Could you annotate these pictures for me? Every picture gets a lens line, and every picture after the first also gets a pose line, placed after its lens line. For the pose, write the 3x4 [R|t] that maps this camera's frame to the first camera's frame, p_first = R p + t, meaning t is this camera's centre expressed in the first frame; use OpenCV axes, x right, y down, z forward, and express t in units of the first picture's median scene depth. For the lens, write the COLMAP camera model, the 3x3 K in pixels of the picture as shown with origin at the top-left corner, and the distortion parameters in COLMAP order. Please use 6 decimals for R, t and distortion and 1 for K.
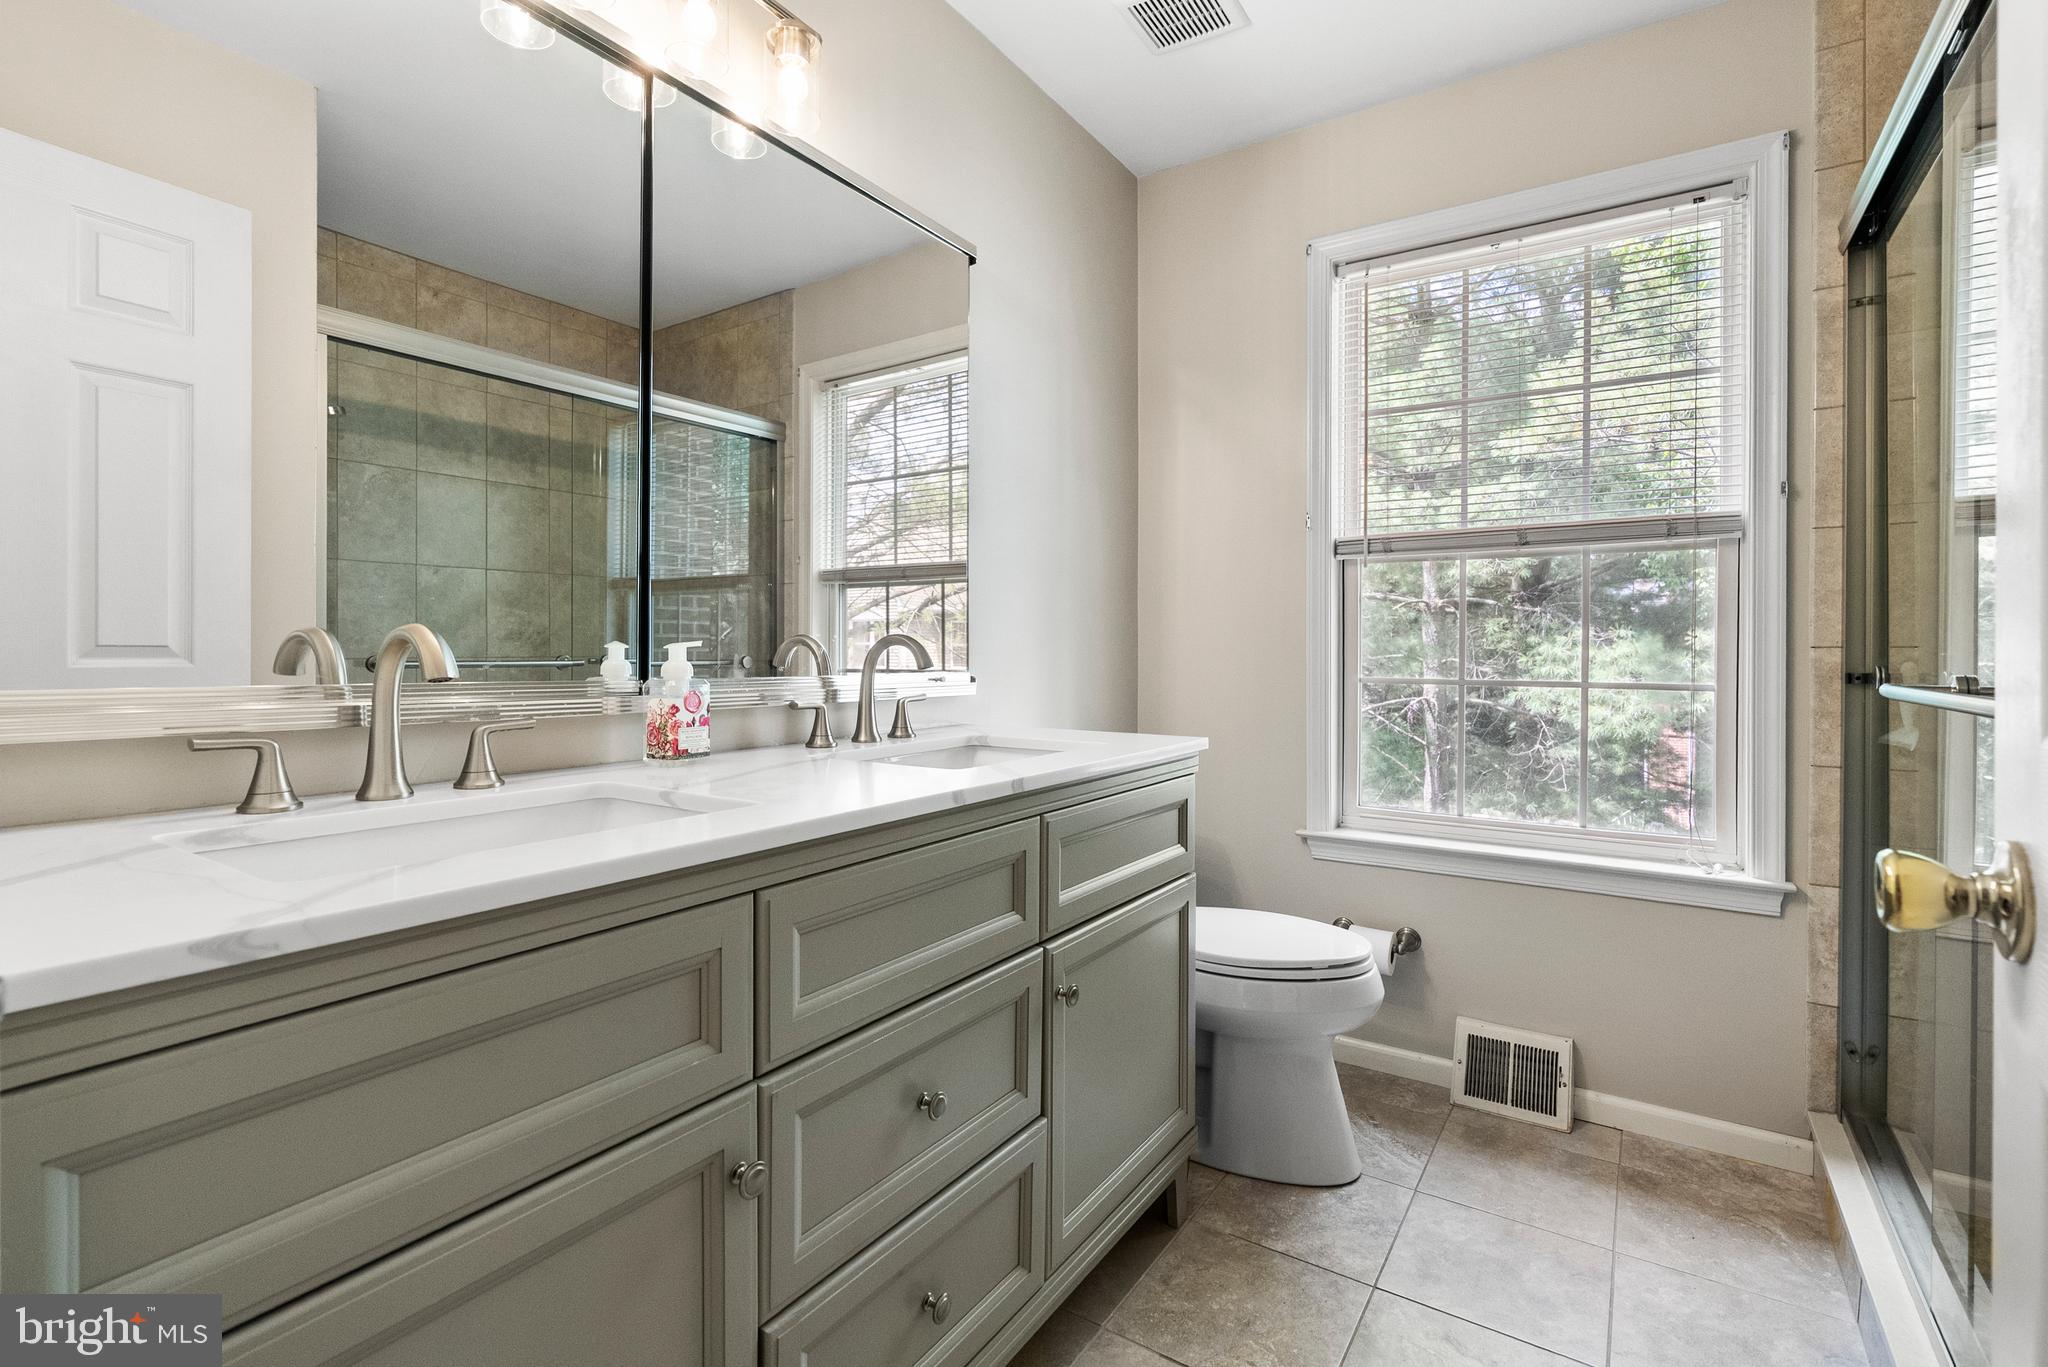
lens RADIAL K [[955.5, 0, 1027.0], [0, 955.5, 666.4], [0, 0, 1]] dist [-0.005468, 0.003267]
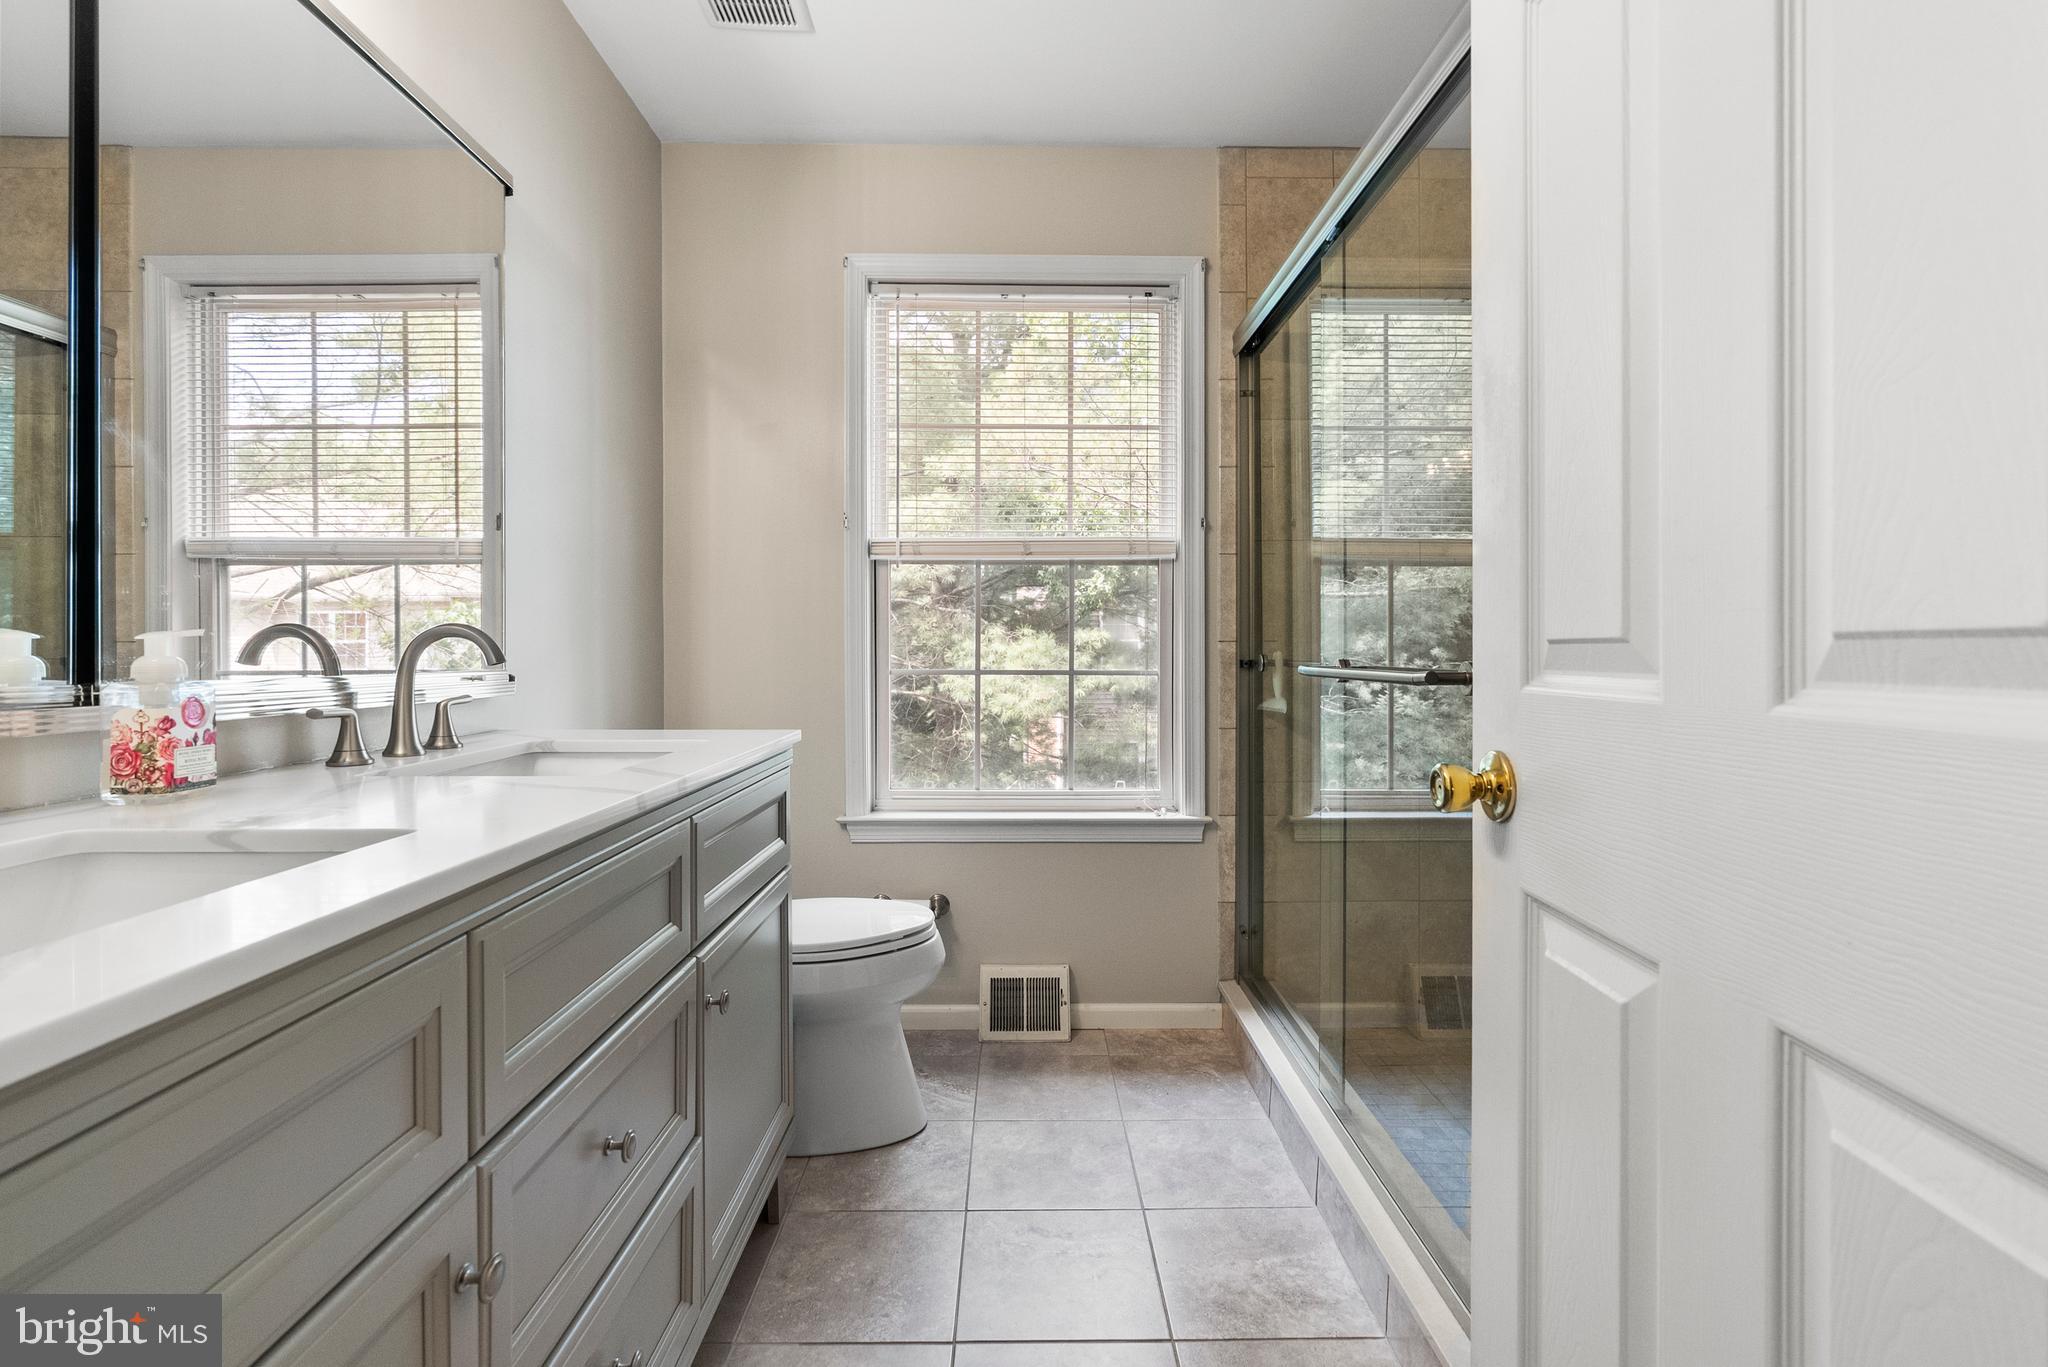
lens RADIAL K [[955.5, 0, 1043.9], [0, 955.5, 667.5], [0, 0, 1]] dist [-0.005468, 0.003267]
pose [[0.822213, -0.014397, 0.568998, -0.163282], [0.012399, 0.999896, 0.007383, 0.004021], [-0.569045, 0.000985, 0.822306, 0.020462]]
